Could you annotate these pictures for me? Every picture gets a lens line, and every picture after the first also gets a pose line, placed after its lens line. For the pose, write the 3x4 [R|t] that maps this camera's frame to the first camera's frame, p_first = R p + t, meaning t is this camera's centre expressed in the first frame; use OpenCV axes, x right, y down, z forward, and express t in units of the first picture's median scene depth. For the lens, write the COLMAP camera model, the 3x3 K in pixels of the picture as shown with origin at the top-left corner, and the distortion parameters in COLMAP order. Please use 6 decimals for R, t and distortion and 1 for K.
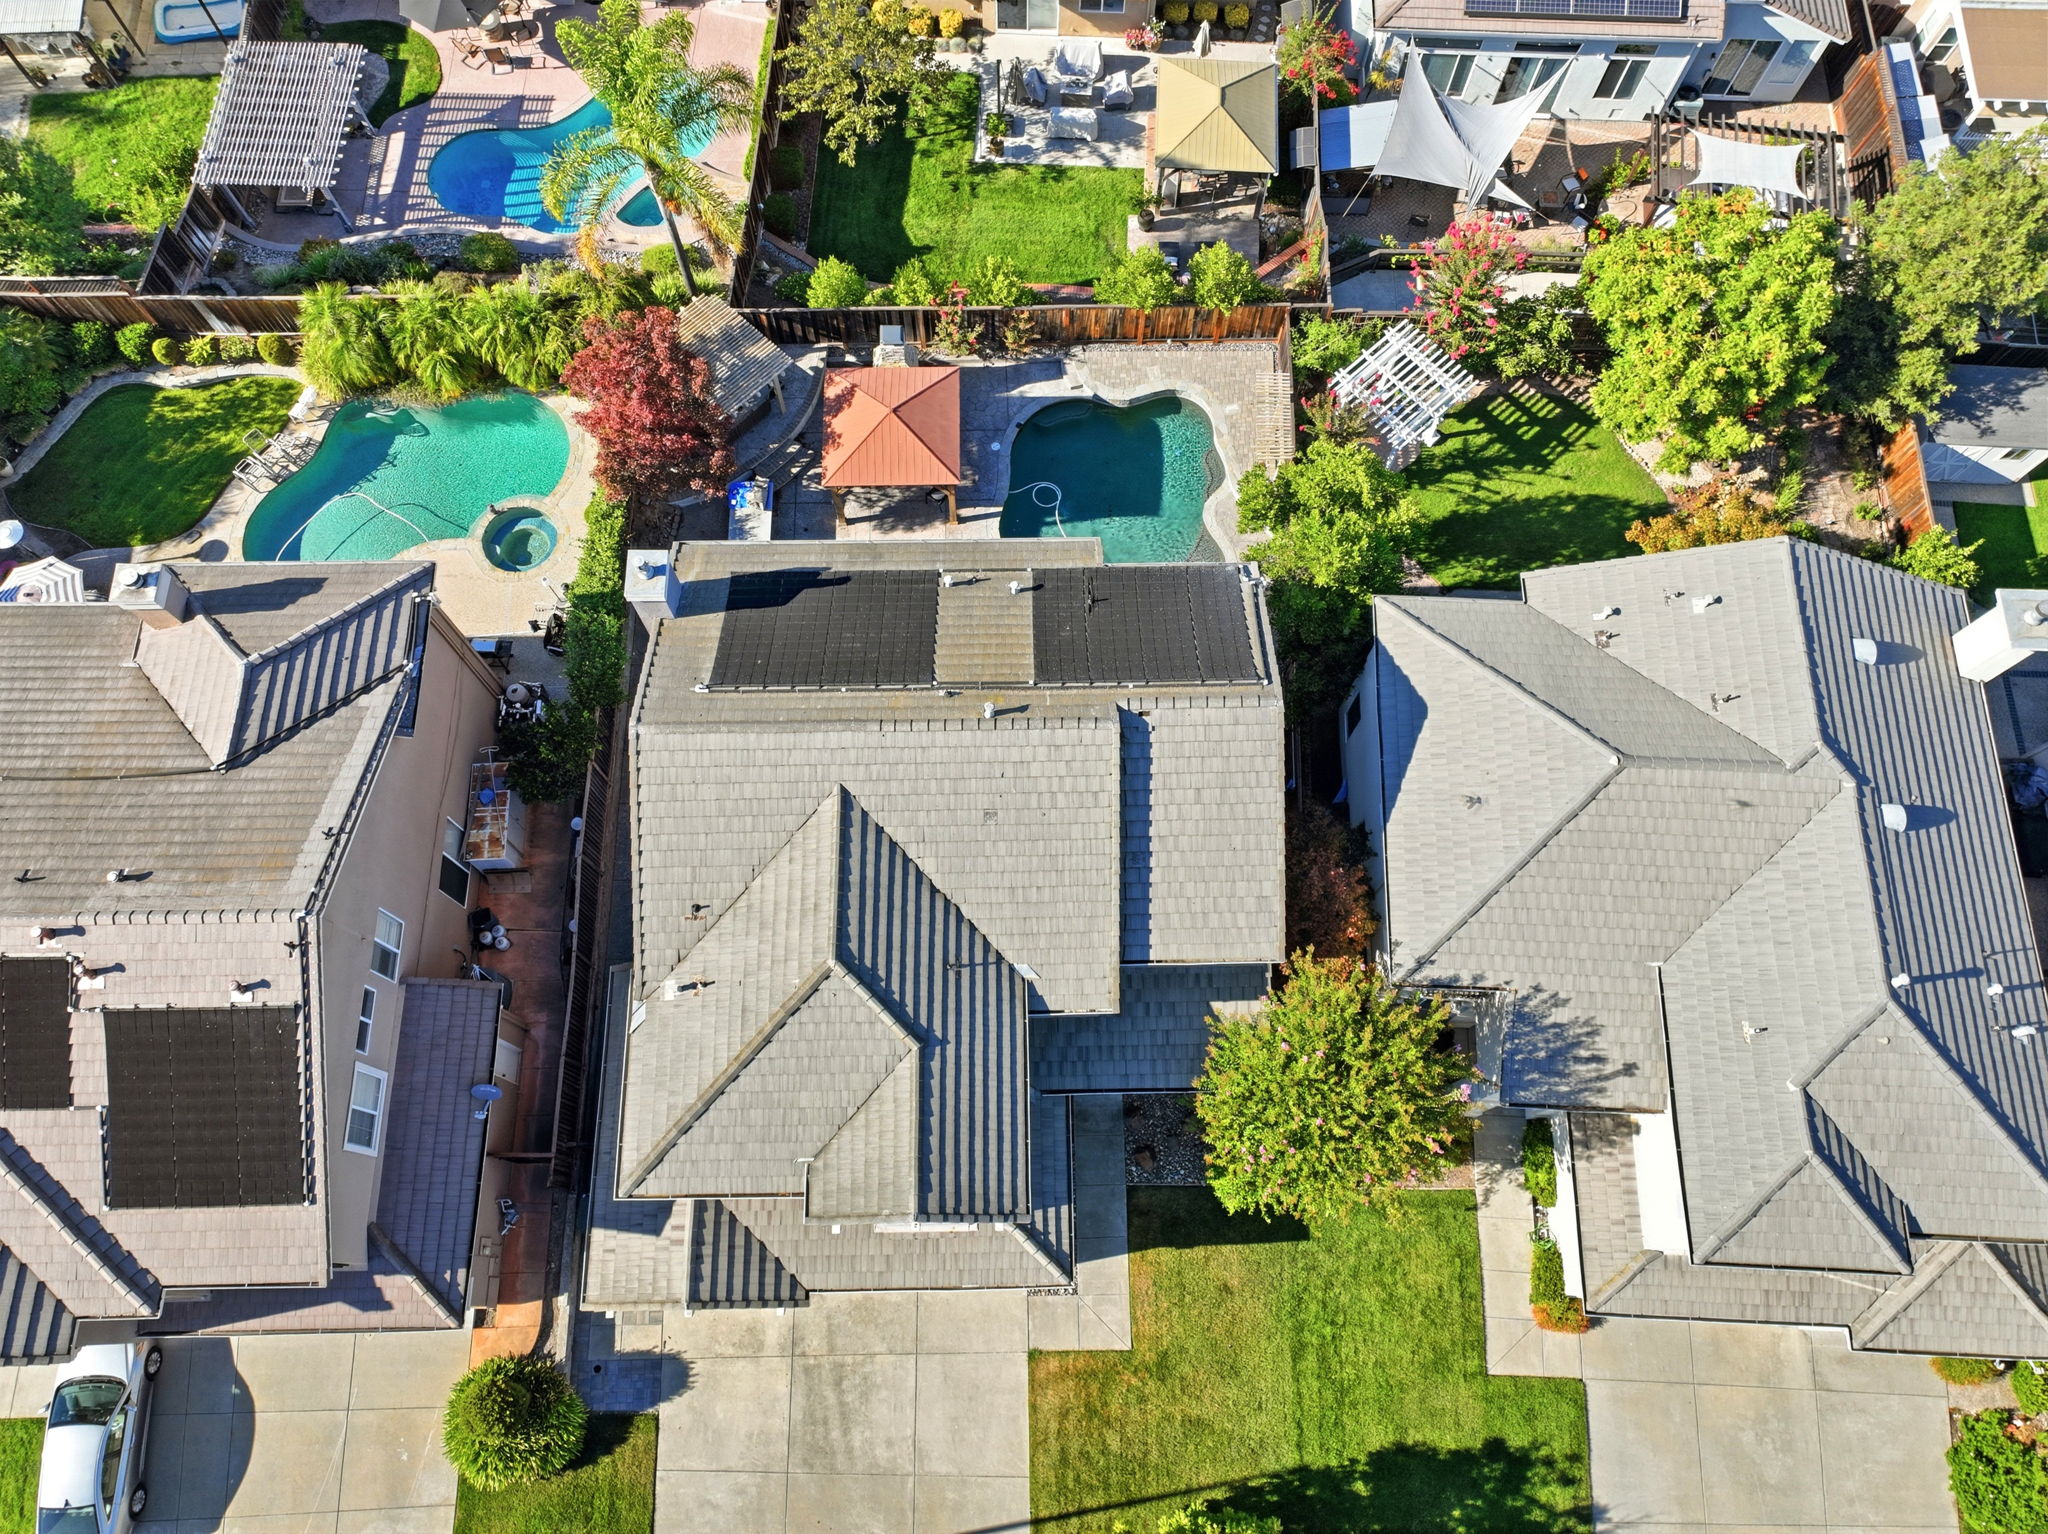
lens RADIAL K [[1440.0, 0, 1028.4], [0, 1440.0, 766.4], [0, 0, 1]] dist [-0.003278, 0.020667]
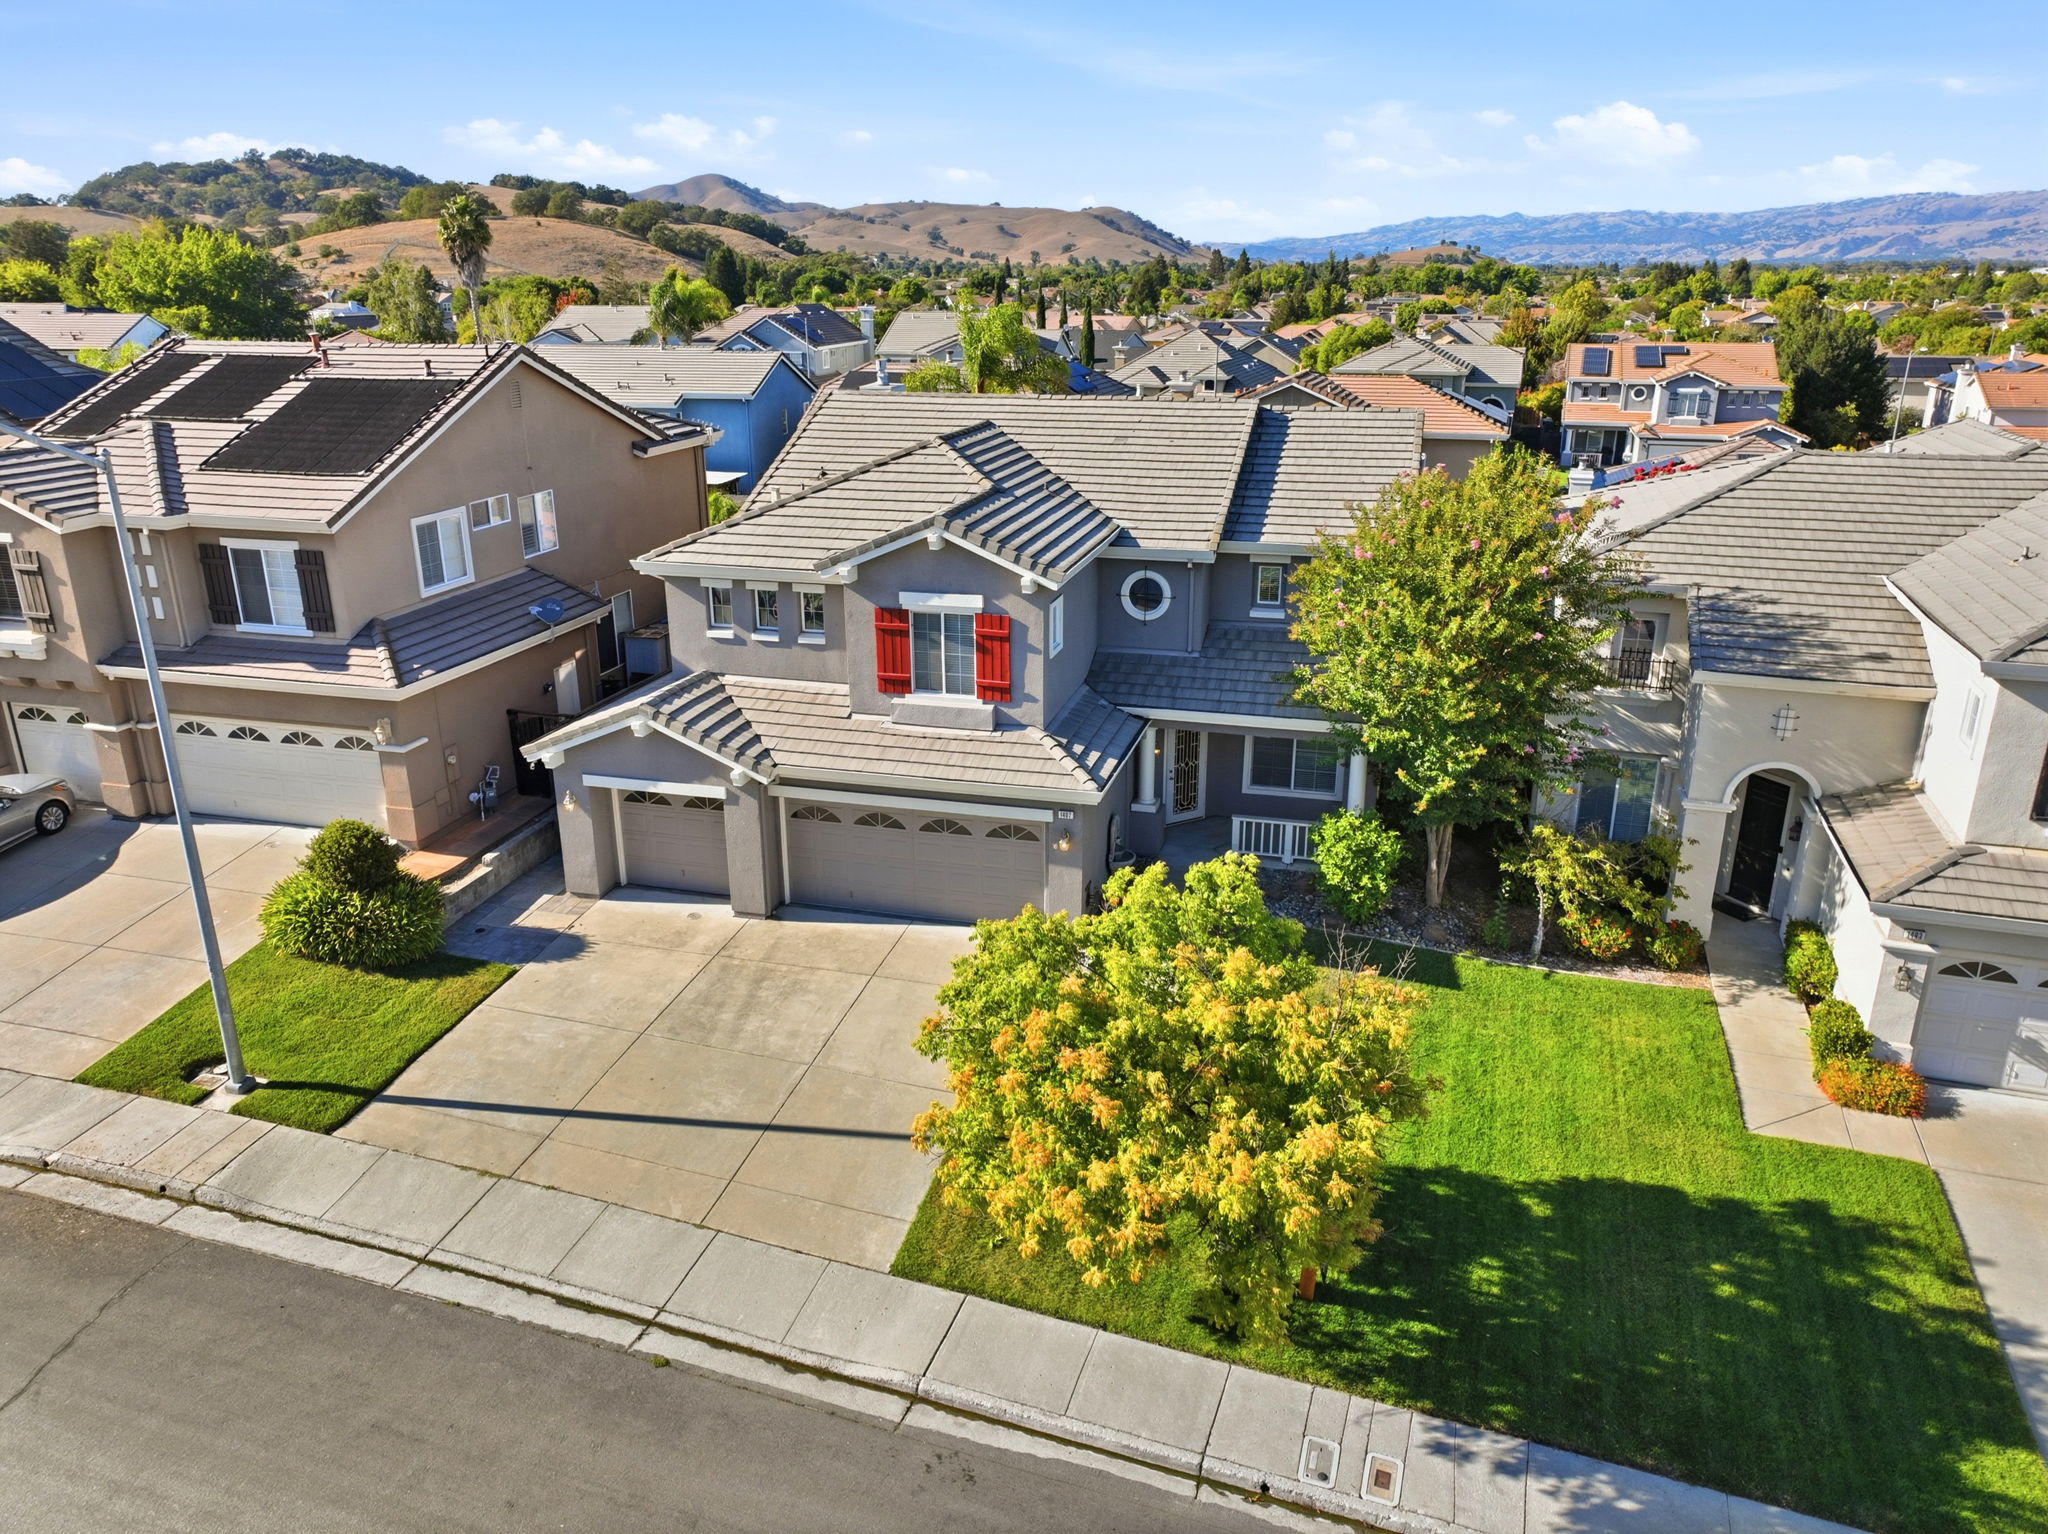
lens RADIAL K [[1440.0, 0, 1028.4], [0, 1440.0, 766.4], [0, 0, 1]] dist [-0.003278, 0.020667]
pose [[0.961292, 0.079358, -0.263858, 0.180869], [-0.254294, 0.624216, -0.738707, 0.865976], [0.106082, 0.777211, 0.620234, 0.488851]]
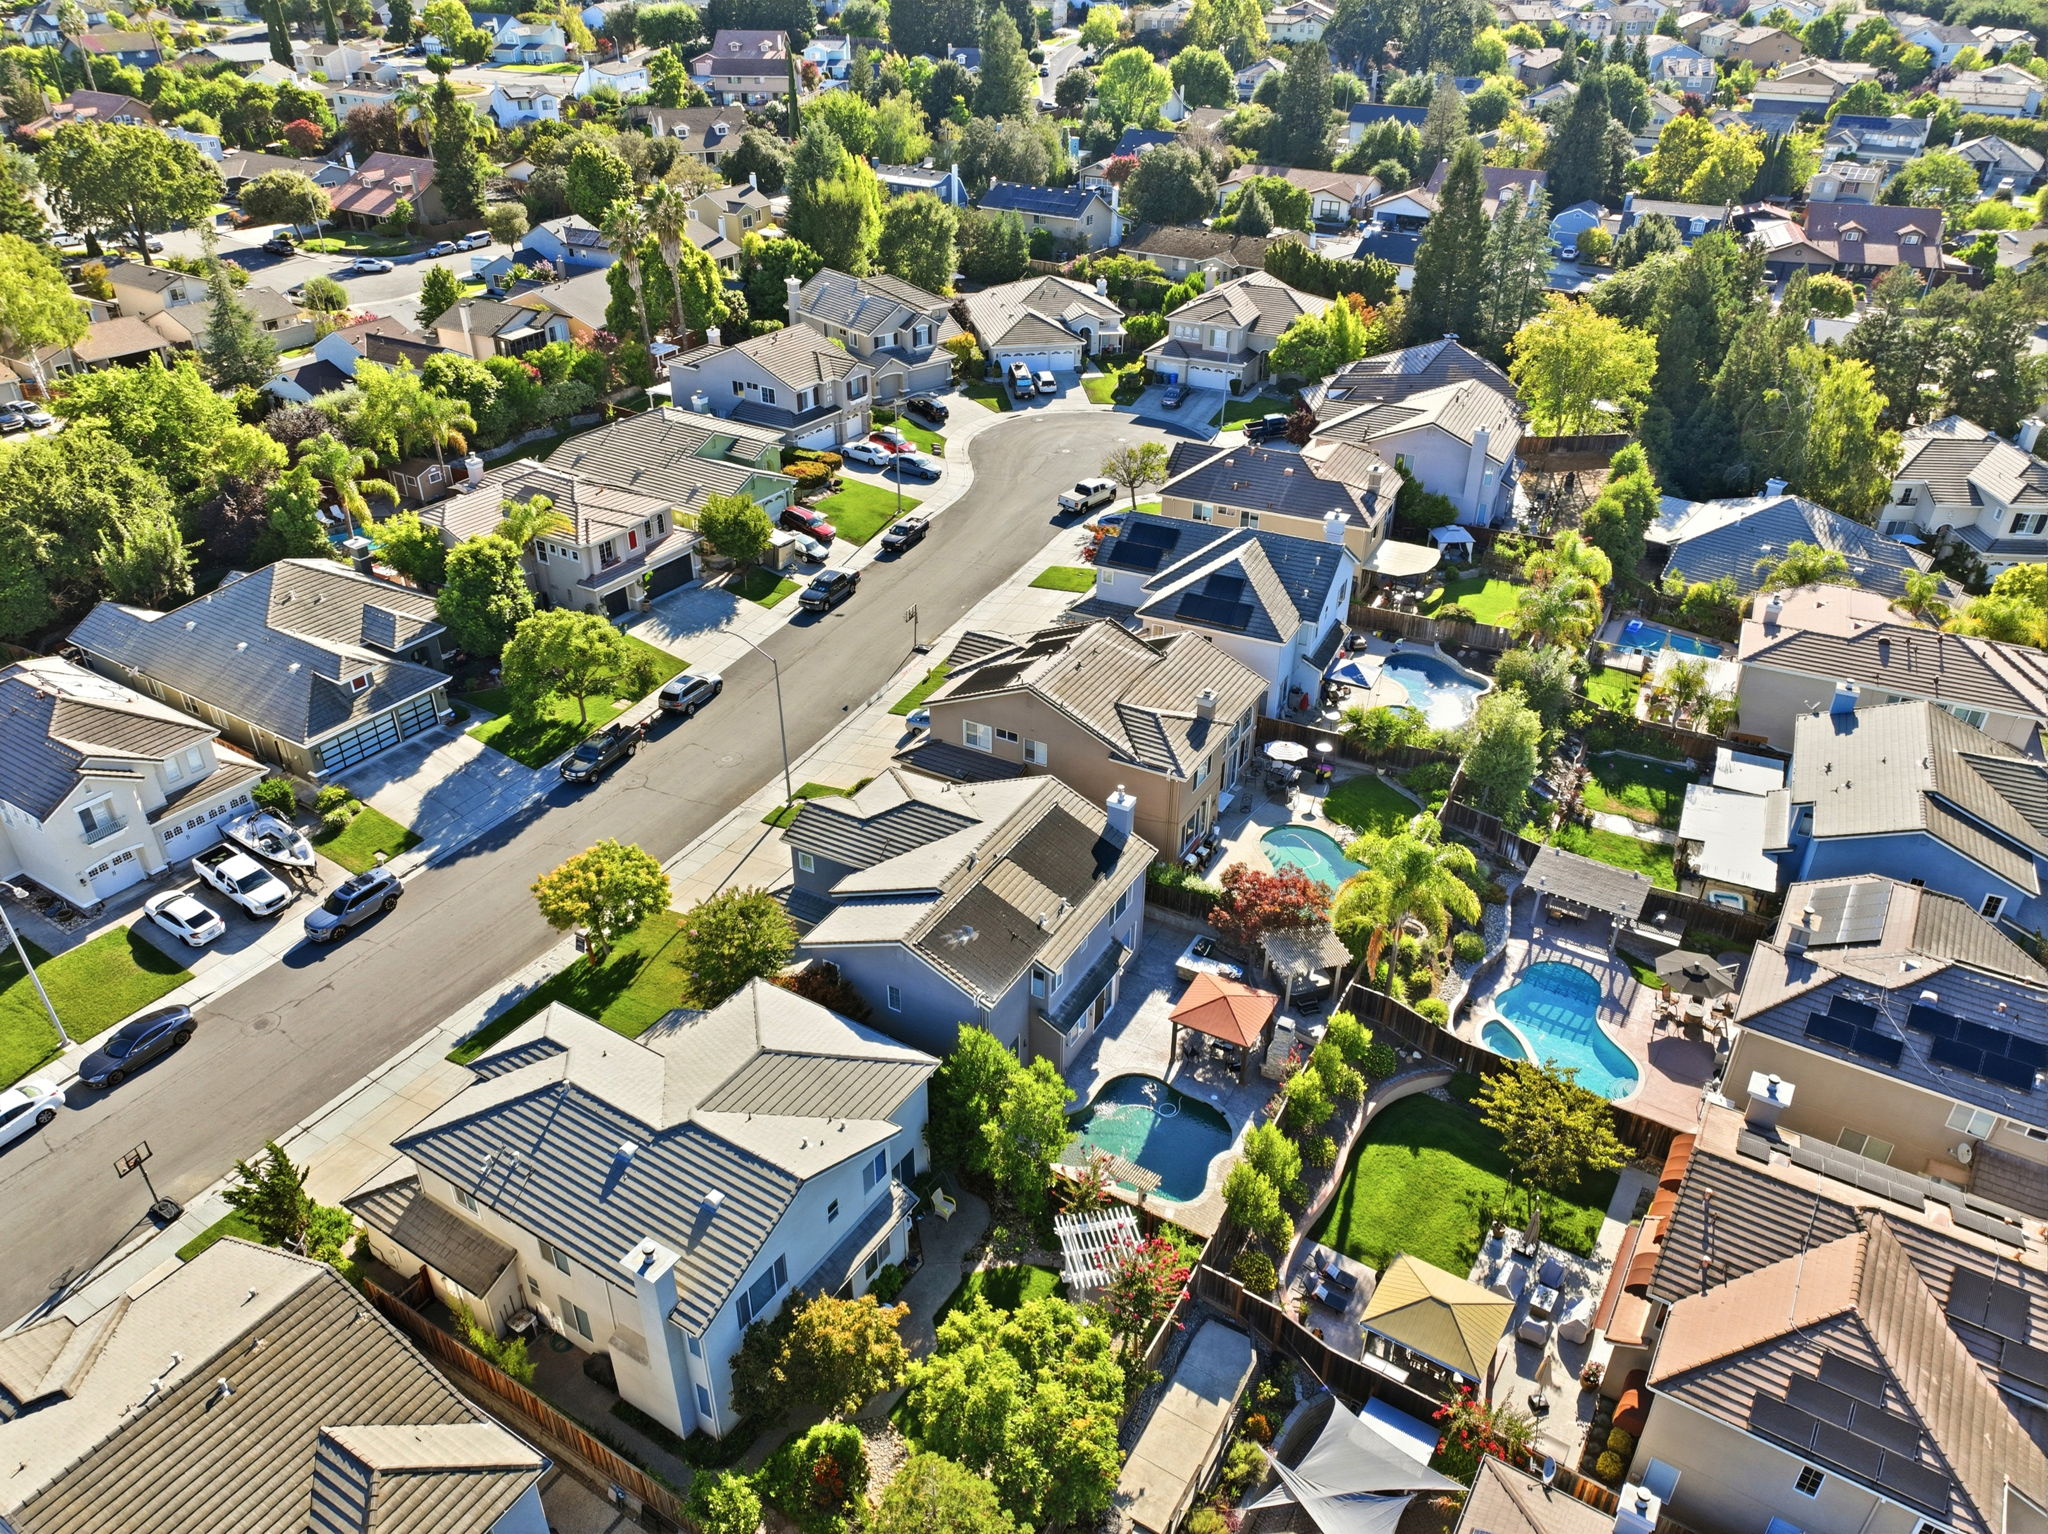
lens RADIAL K [[1440.0, 0, 1028.4], [0, 1440.0, 766.4], [0, 0, 1]] dist [-0.003278, 0.020667]
pose [[-0.498220, 0.438327, -0.748095, 1.283777], [-0.816971, 0.051664, 0.574361, -1.168732], [0.290407, 0.897330, 0.332360, 0.205449]]
